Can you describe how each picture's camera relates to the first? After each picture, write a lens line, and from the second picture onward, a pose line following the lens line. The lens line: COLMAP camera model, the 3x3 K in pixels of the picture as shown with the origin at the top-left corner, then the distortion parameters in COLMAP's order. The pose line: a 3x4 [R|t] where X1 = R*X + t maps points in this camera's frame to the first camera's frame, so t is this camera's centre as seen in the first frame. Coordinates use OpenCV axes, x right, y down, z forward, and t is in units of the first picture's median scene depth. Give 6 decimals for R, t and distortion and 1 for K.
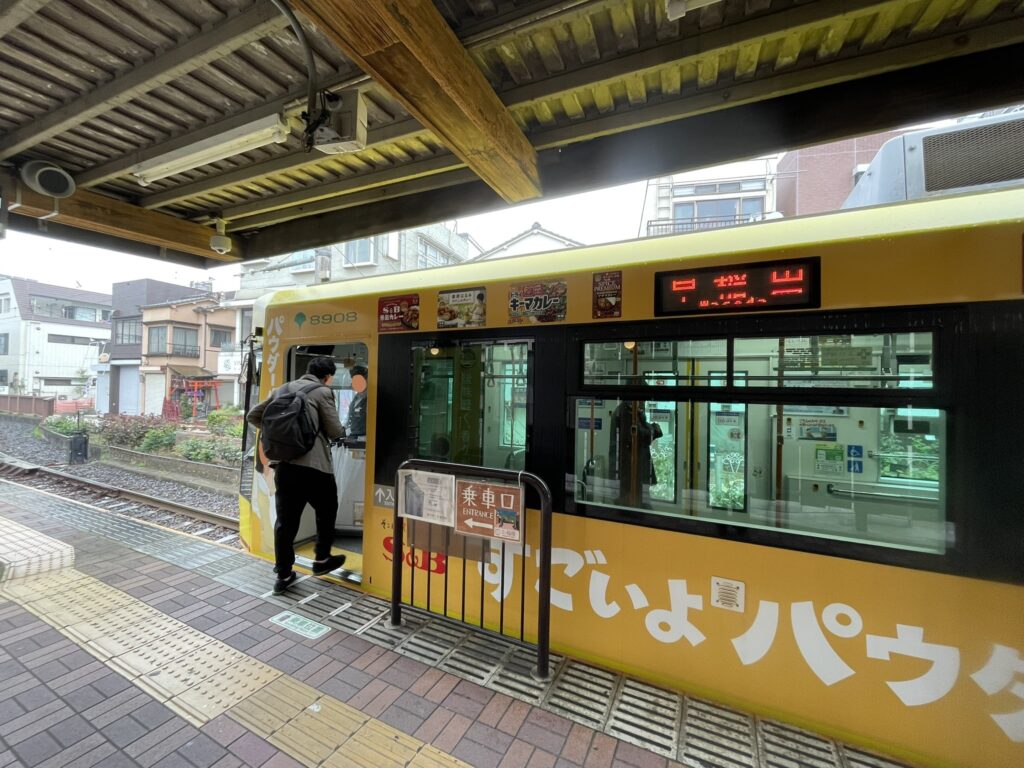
lens RADIAL K [[412.6, 0, 511.3], [0, 412.6, 380.6], [0, 0, 1]] dist [-0.003572, 0.000072]
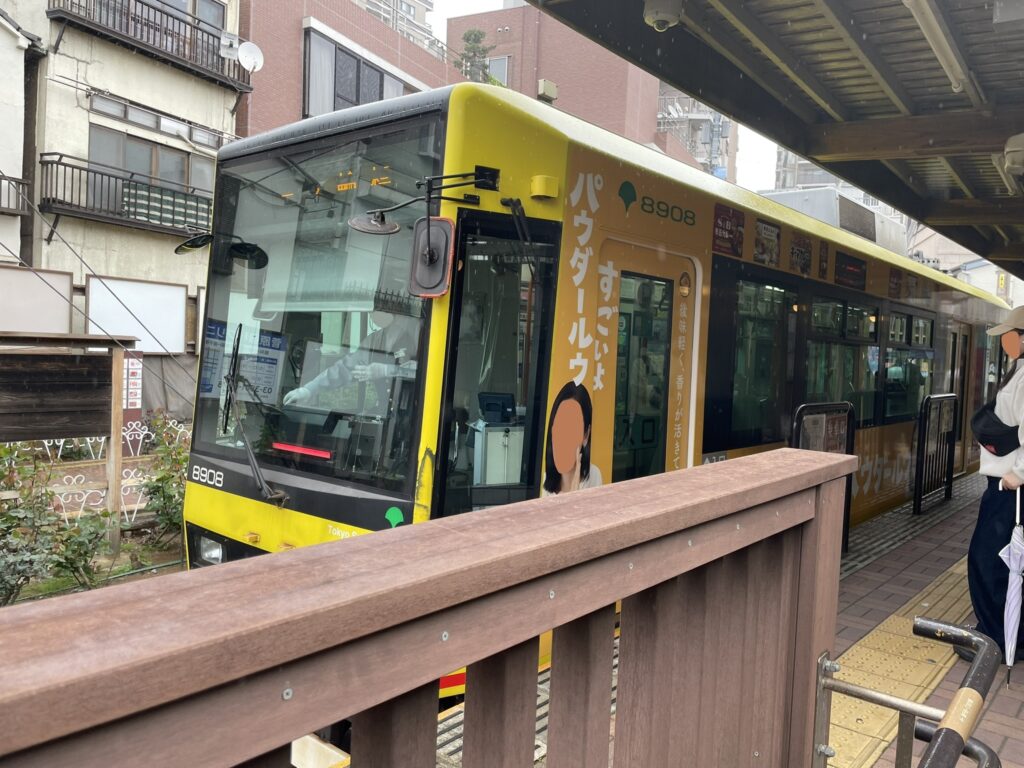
lens RADIAL K [[781.4, 0, 517.5], [0, 781.4, 382.0], [0, 0, 1]] dist [0.057663, -0.083903]
pose [[0.241195, -0.050806, 0.969146, -1.545001], [-0.057944, 0.996093, 0.066639, 0.037232], [-0.968745, -0.072229, 0.237309, 0.864621]]
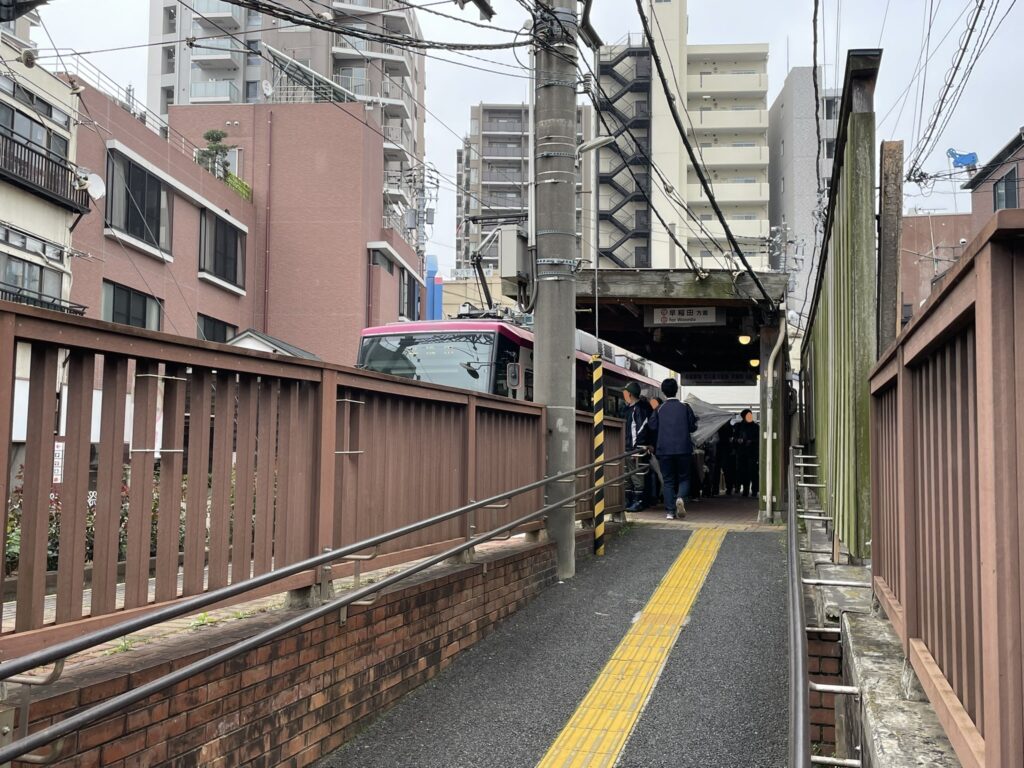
lens RADIAL K [[1031.2, 0, 508.7], [0, 1031.2, 383.0], [0, 0, 1]] dist [0.061625, 0.000000]
pose [[-0.129136, 0.050198, 0.990355, -4.247023], [-0.027877, 0.998139, -0.054228, 0.165502], [-0.991235, -0.034611, -0.127496, 1.565201]]
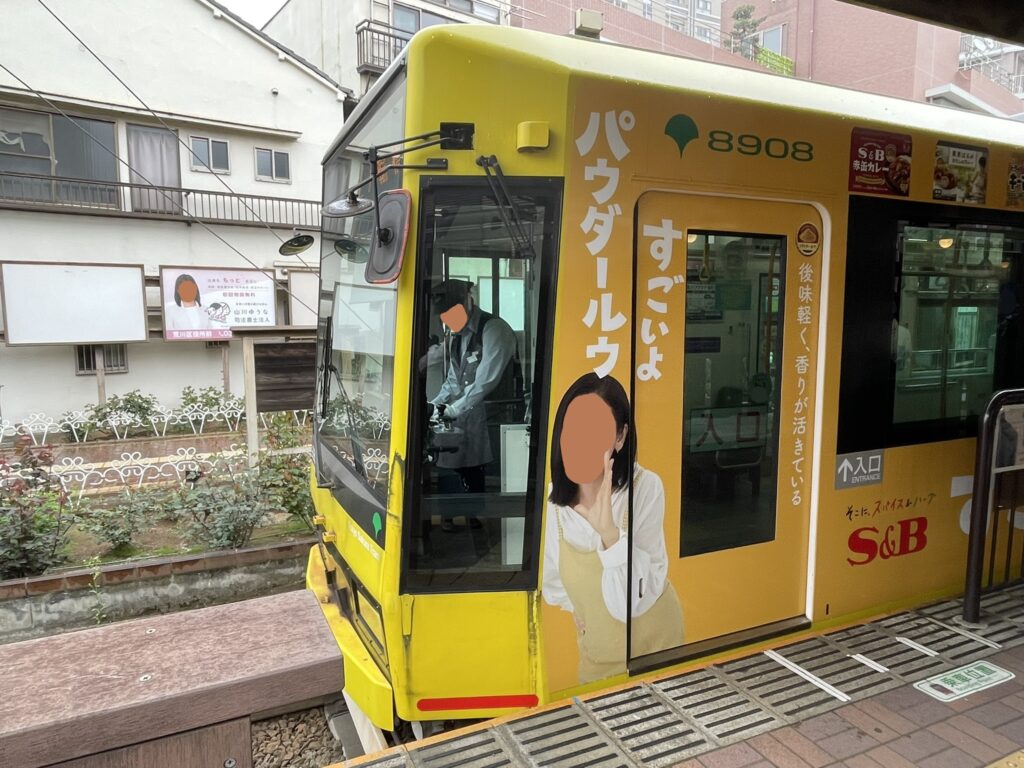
lens RADIAL K [[666.3, 0, 500.0], [0, 666.3, 391.7], [0, 0, 1]] dist [-0.021783, 0.013274]
pose [[0.639763, -0.114176, 0.760044, -1.171547], [0.001232, 0.989055, 0.147541, 0.016592], [-0.768571, -0.093455, 0.632902, 0.674142]]
